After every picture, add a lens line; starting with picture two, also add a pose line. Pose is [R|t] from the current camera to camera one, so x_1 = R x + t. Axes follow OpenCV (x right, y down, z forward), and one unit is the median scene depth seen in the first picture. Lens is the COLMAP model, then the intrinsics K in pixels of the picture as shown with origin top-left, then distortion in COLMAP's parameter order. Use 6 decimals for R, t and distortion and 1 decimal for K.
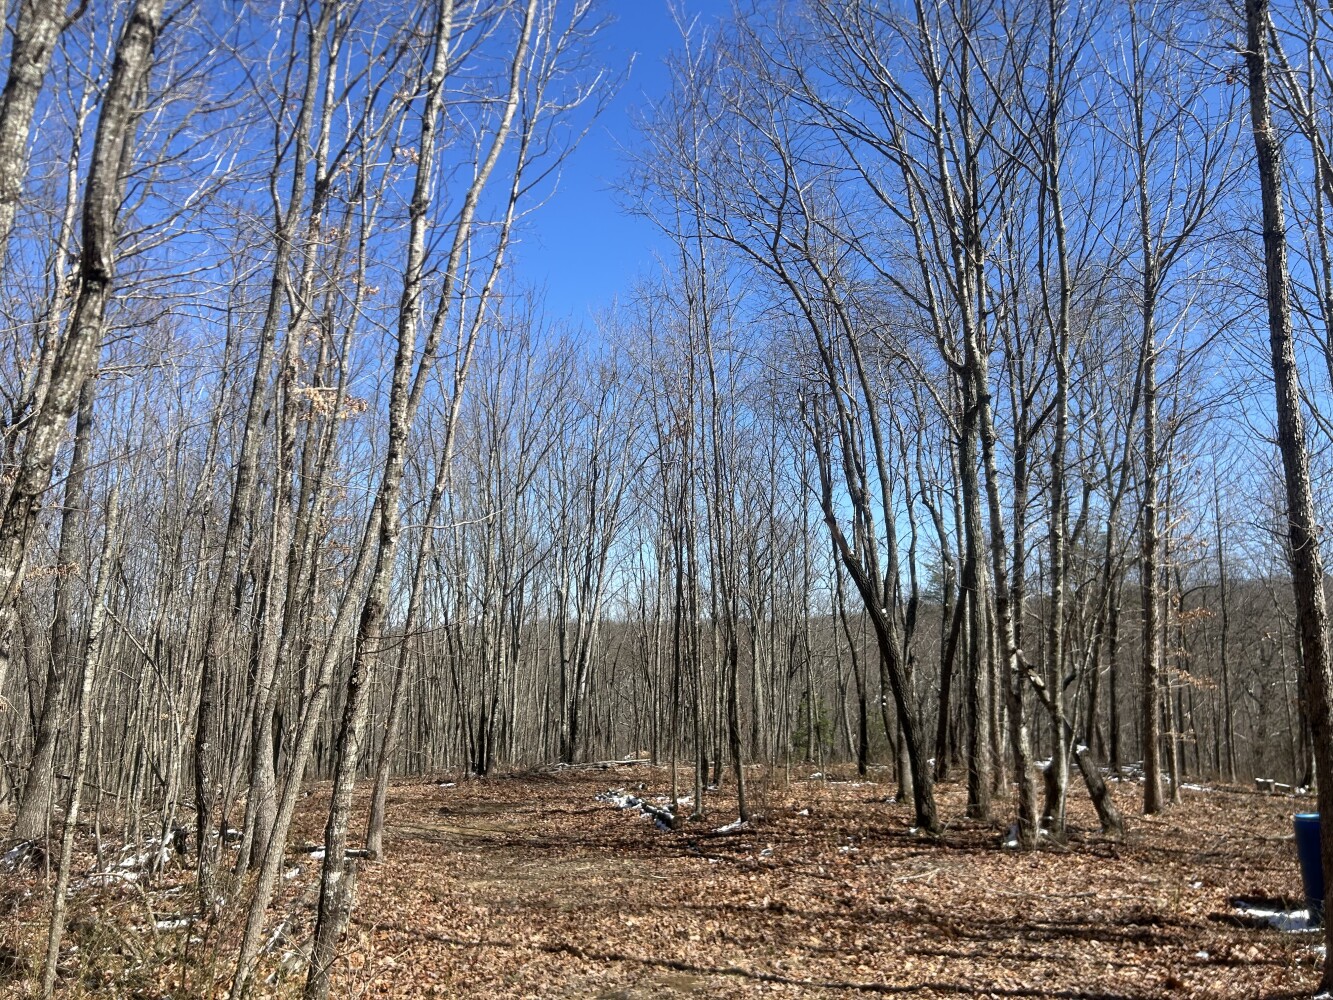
lens RADIAL K [[983.4, 0, 669.6], [0, 983.4, 503.3], [0, 0, 1]] dist [0.040193, -0.056268]
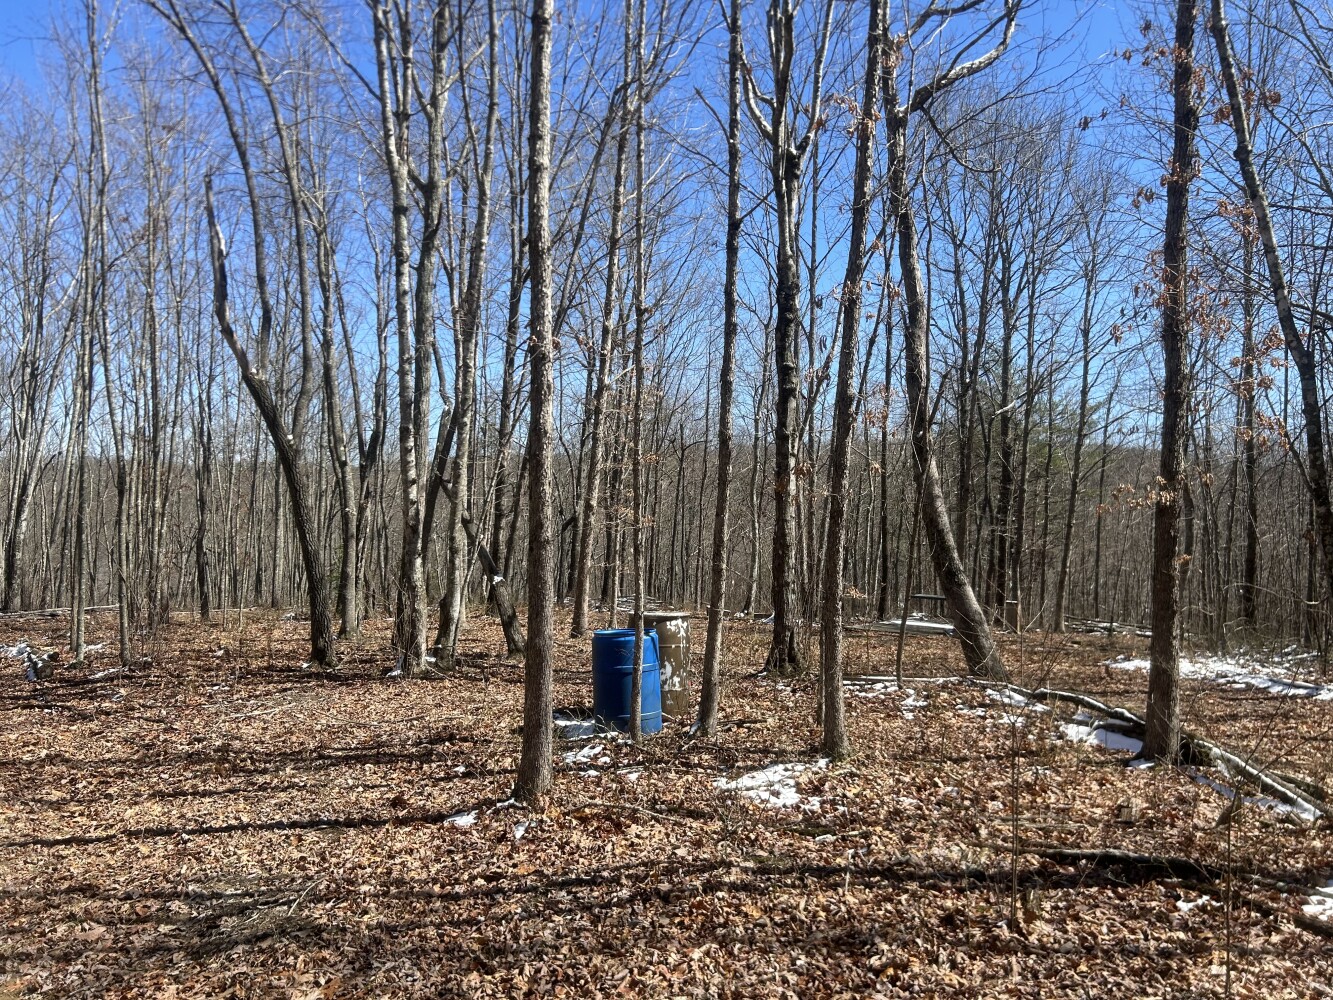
lens RADIAL K [[983.4, 0, 669.6], [0, 983.4, 503.3], [0, 0, 1]] dist [0.040193, -0.056268]
pose [[0.913546, 0.014293, 0.406485, 0.177543], [-0.076572, 0.987556, 0.137366, 0.018143], [-0.399464, -0.156616, 0.903272, 0.023573]]
